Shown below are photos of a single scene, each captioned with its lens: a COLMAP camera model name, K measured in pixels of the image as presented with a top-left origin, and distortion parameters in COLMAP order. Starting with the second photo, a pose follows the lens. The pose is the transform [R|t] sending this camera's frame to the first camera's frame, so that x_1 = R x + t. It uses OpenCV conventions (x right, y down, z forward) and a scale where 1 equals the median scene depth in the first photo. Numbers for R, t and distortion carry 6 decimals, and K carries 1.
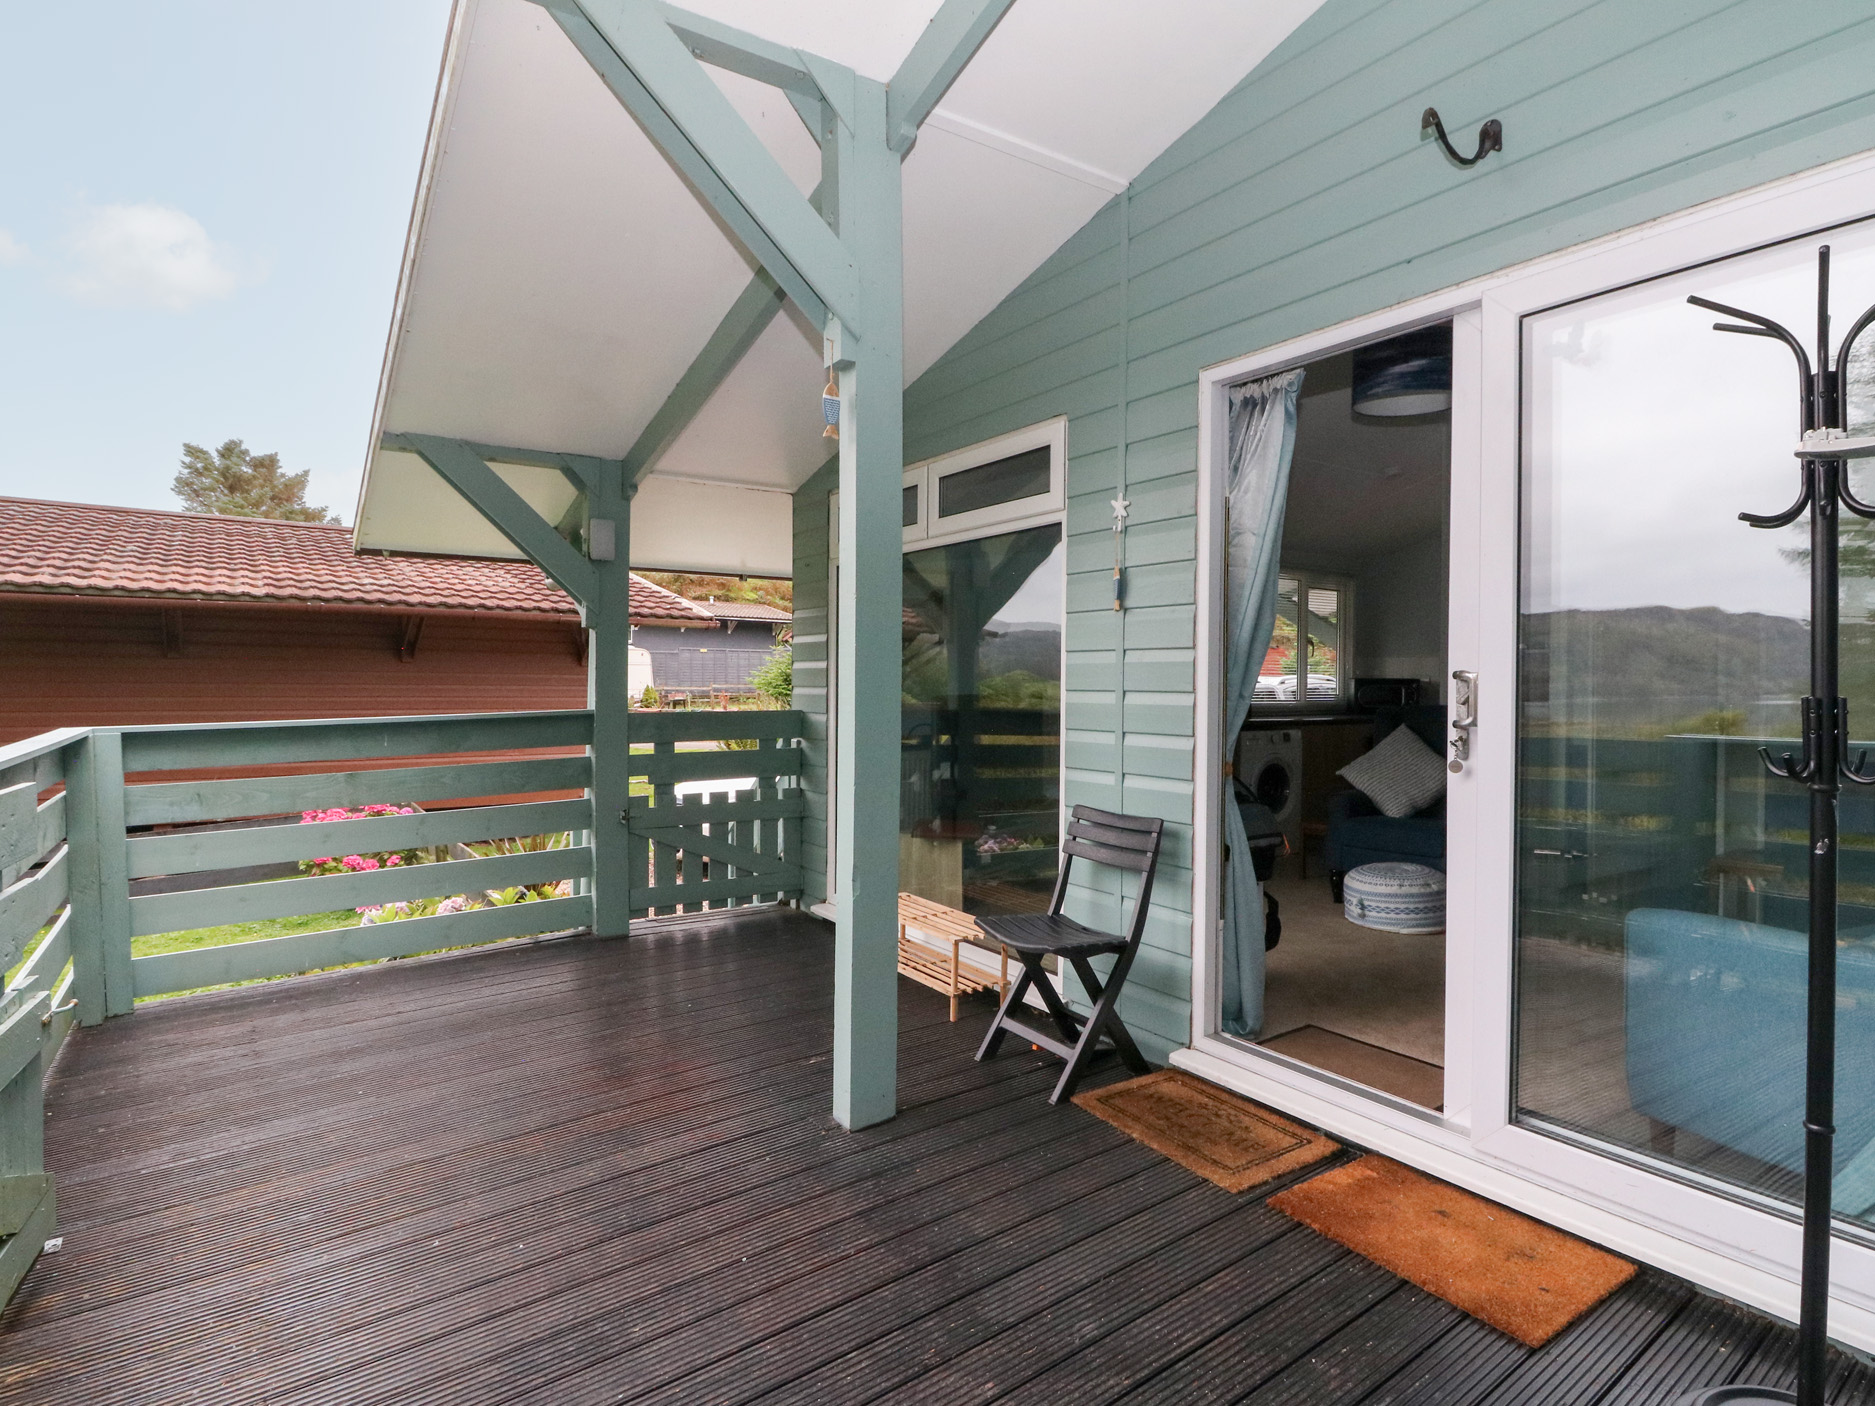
lens RADIAL K [[973.1, 0, 945.7], [0, 973.1, 689.2], [0, 0, 1]] dist [0.000394, -0.013178]
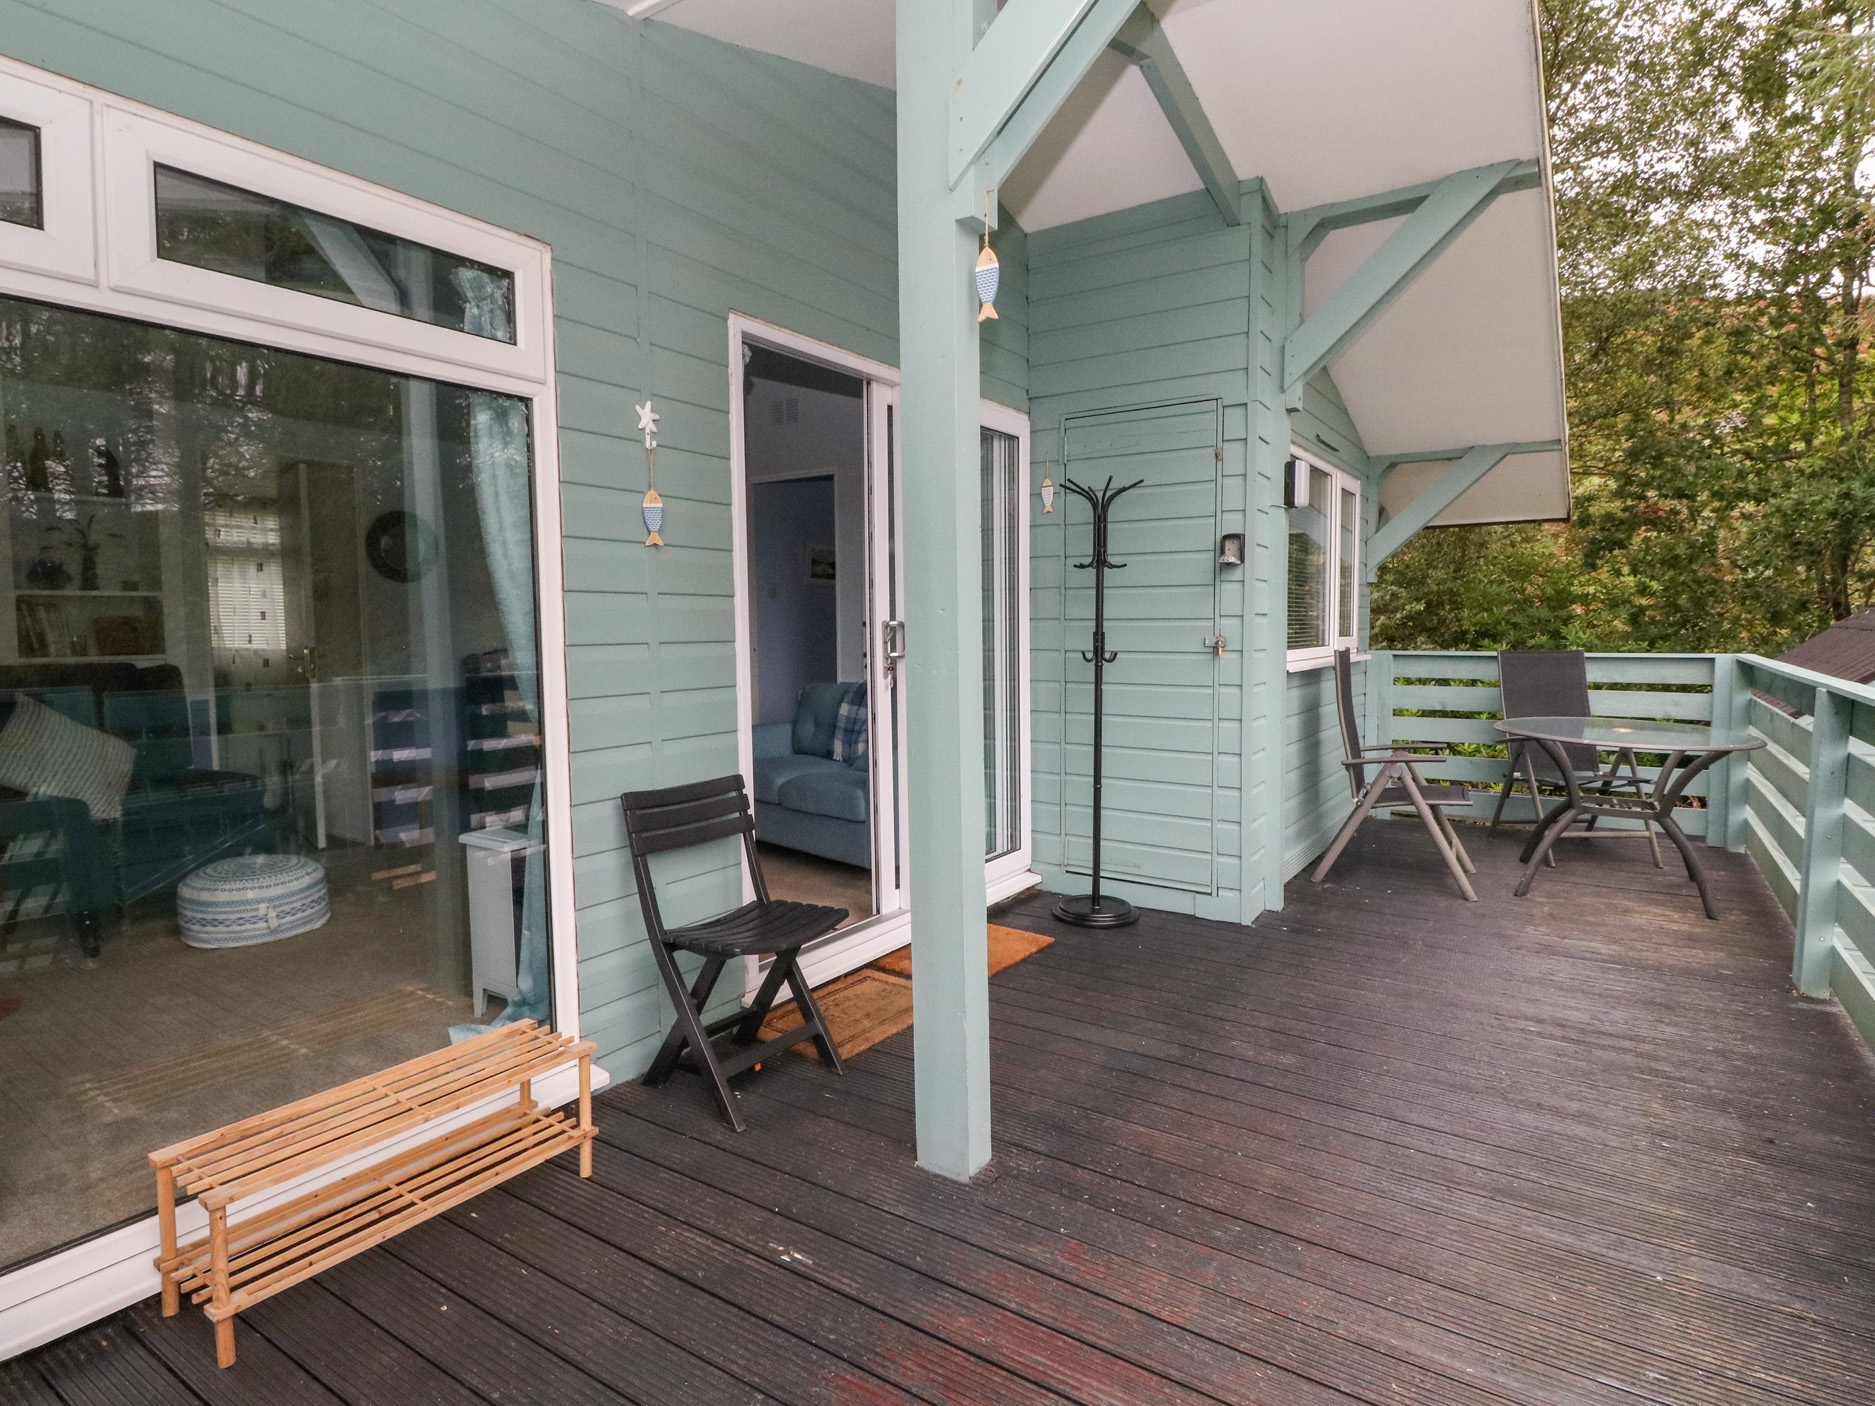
lens RADIAL K [[973.1, 0, 945.7], [0, 973.1, 689.2], [0, 0, 1]] dist [0.000394, -0.013178]
pose [[-0.374591, -0.073108, 0.924304, -0.851902], [-0.011088, 0.997169, 0.074377, -0.032631], [-0.927124, 0.017612, -0.374341, 1.345343]]
